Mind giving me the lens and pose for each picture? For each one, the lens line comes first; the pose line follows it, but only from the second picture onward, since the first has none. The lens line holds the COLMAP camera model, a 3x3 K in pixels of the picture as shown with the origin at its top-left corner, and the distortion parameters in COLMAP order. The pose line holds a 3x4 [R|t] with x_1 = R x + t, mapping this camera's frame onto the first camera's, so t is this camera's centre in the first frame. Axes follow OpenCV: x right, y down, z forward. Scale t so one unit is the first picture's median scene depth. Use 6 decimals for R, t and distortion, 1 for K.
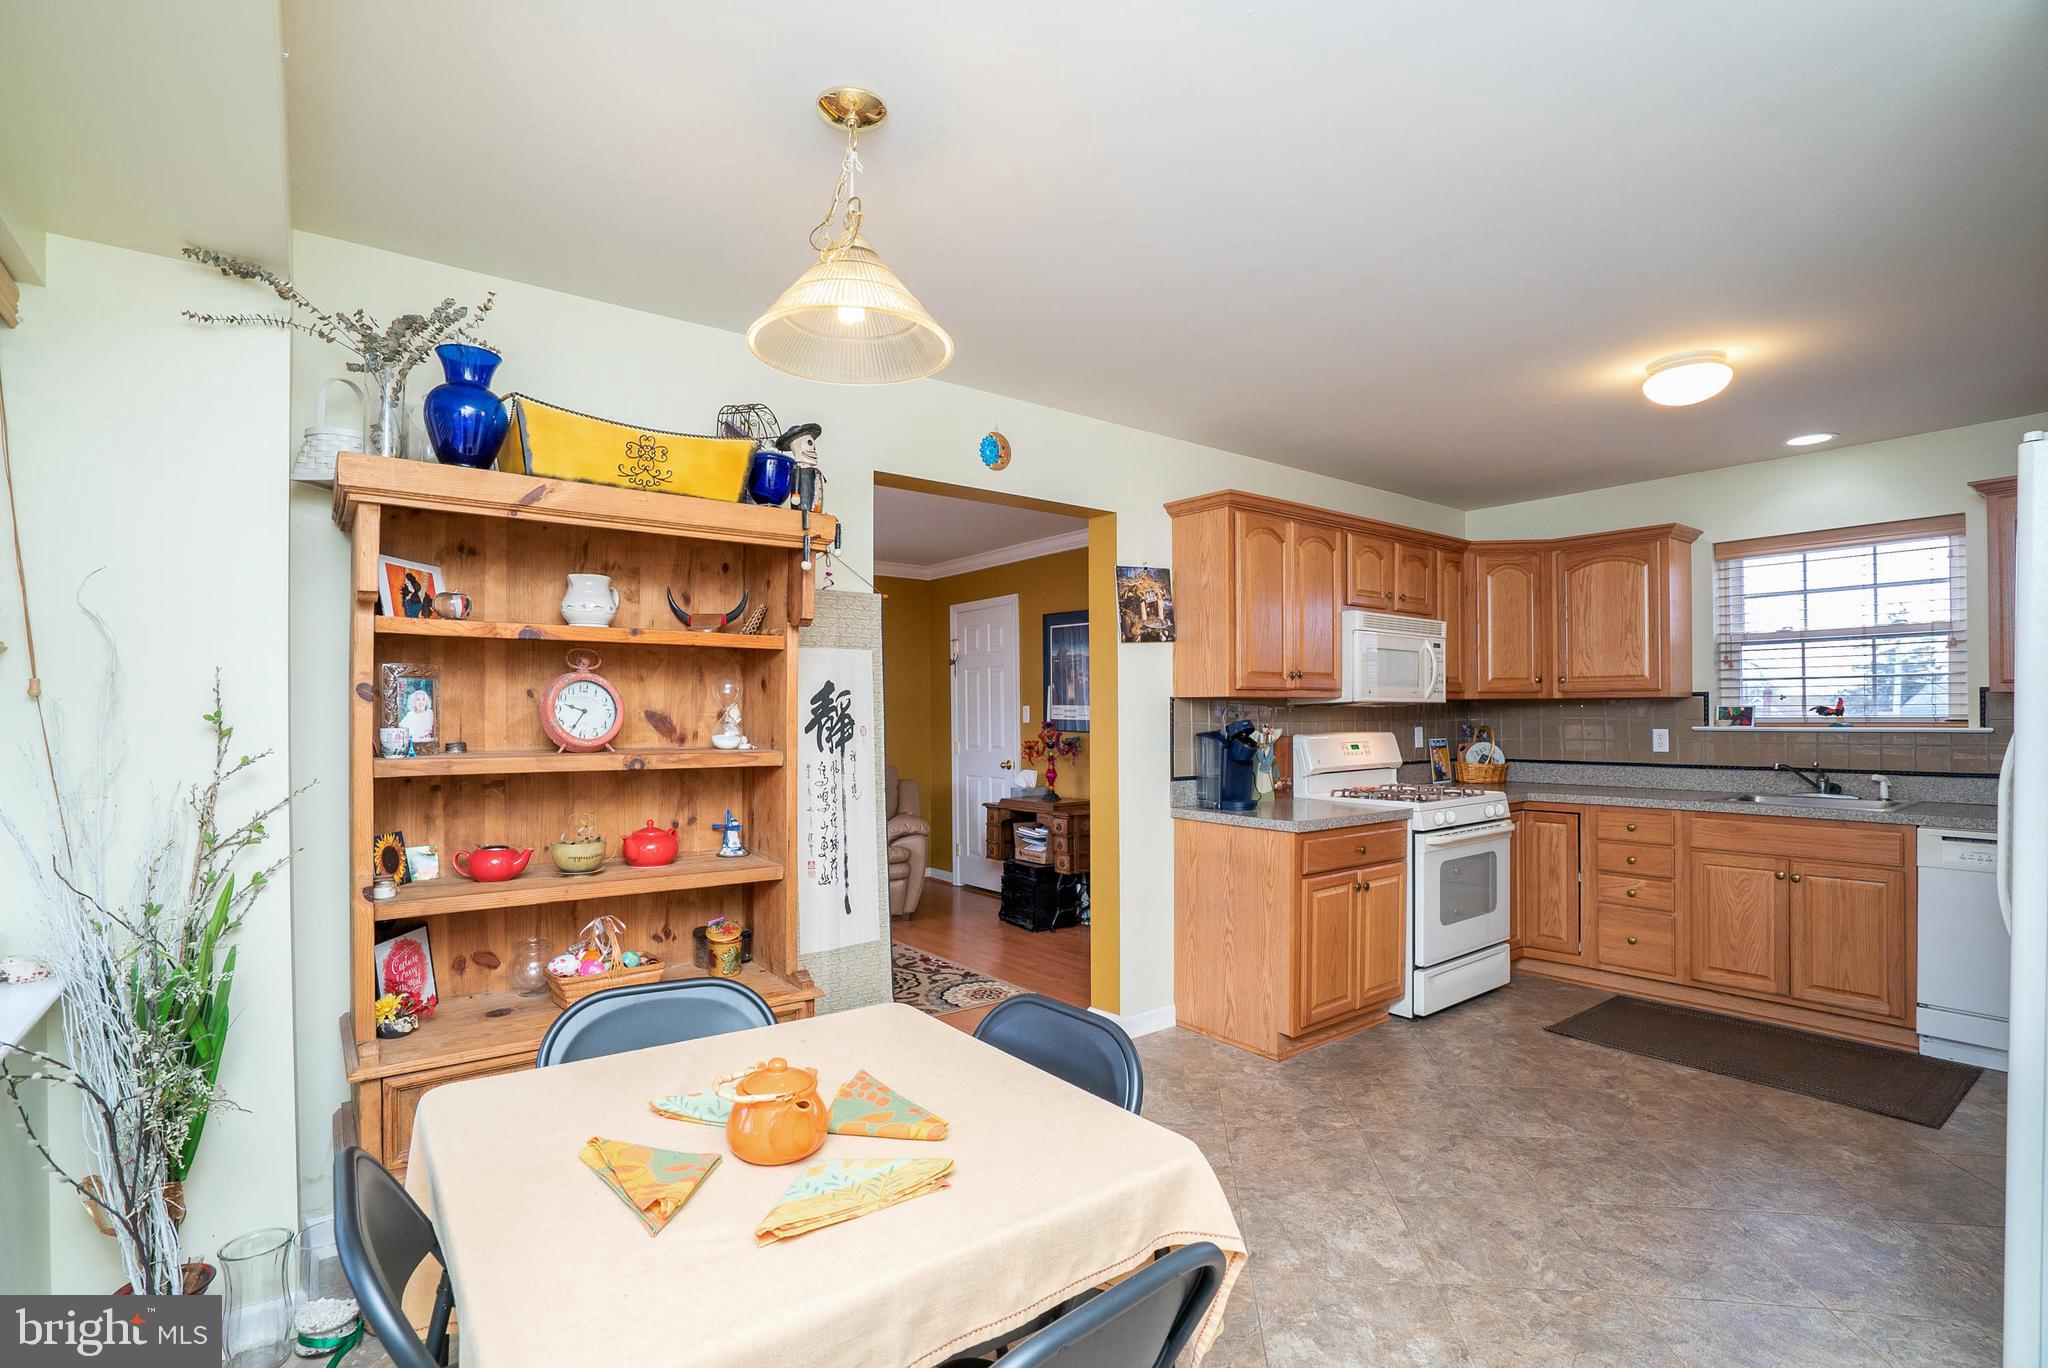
lens RADIAL K [[940.9, 0, 1024.3], [0, 940.9, 717.8], [0, 0, 1]] dist [-0.089284, 0.027153]
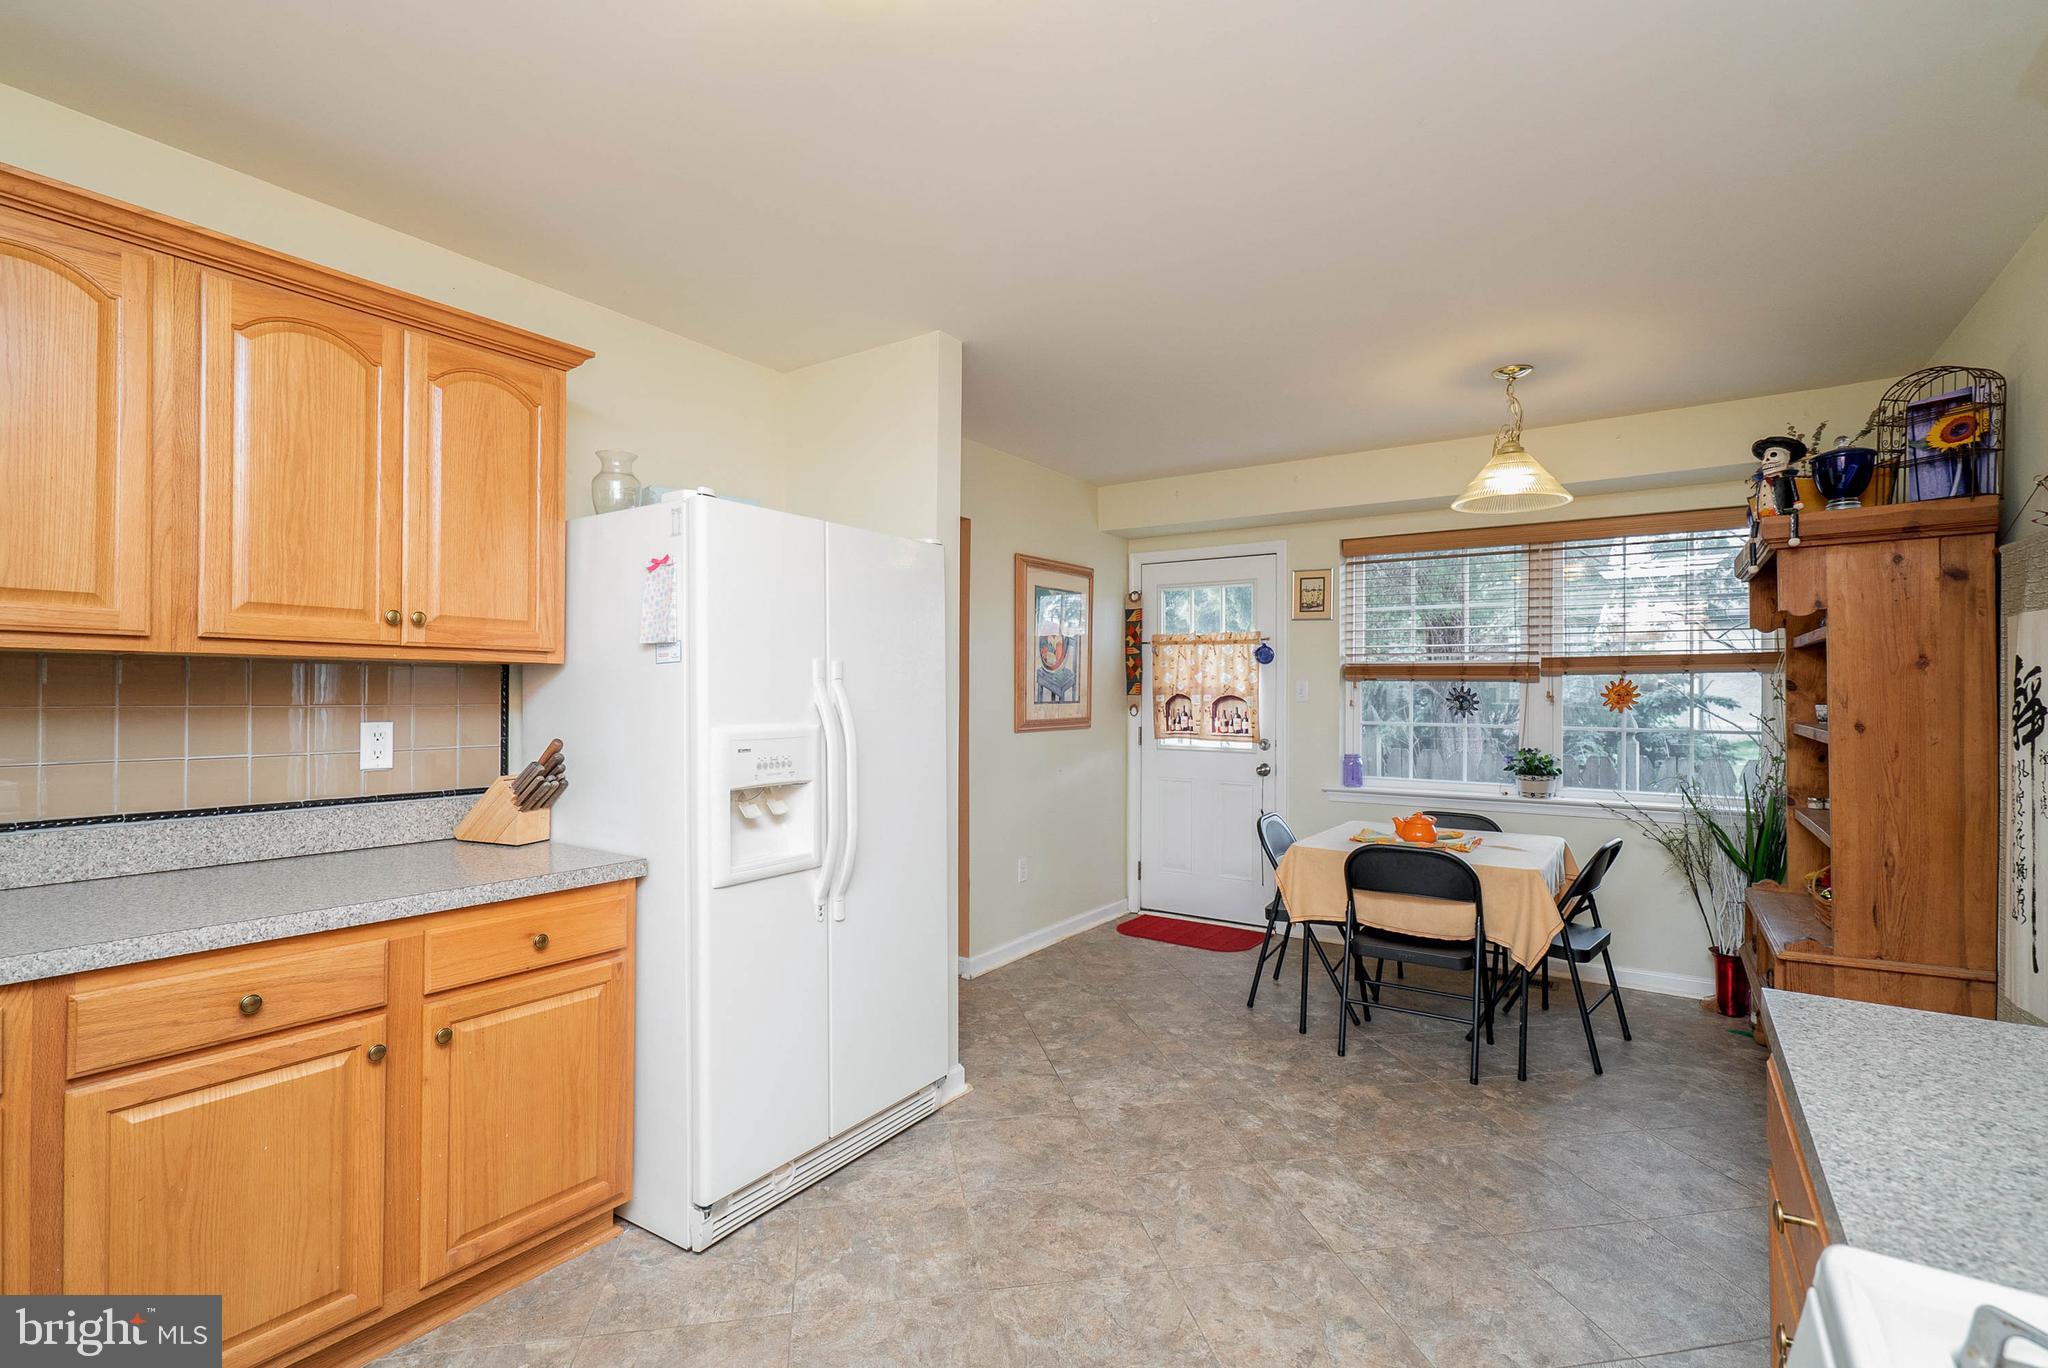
lens RADIAL K [[922.1, 0, 976.1], [0, 922.1, 688.2], [0, 0, 1]] dist [0.001741, 0.000336]
pose [[-0.957369, -0.001161, -0.288866, 0.604333], [-0.002084, 0.999994, 0.002887, -0.009528], [0.288861, 0.003366, -0.957365, 1.077214]]
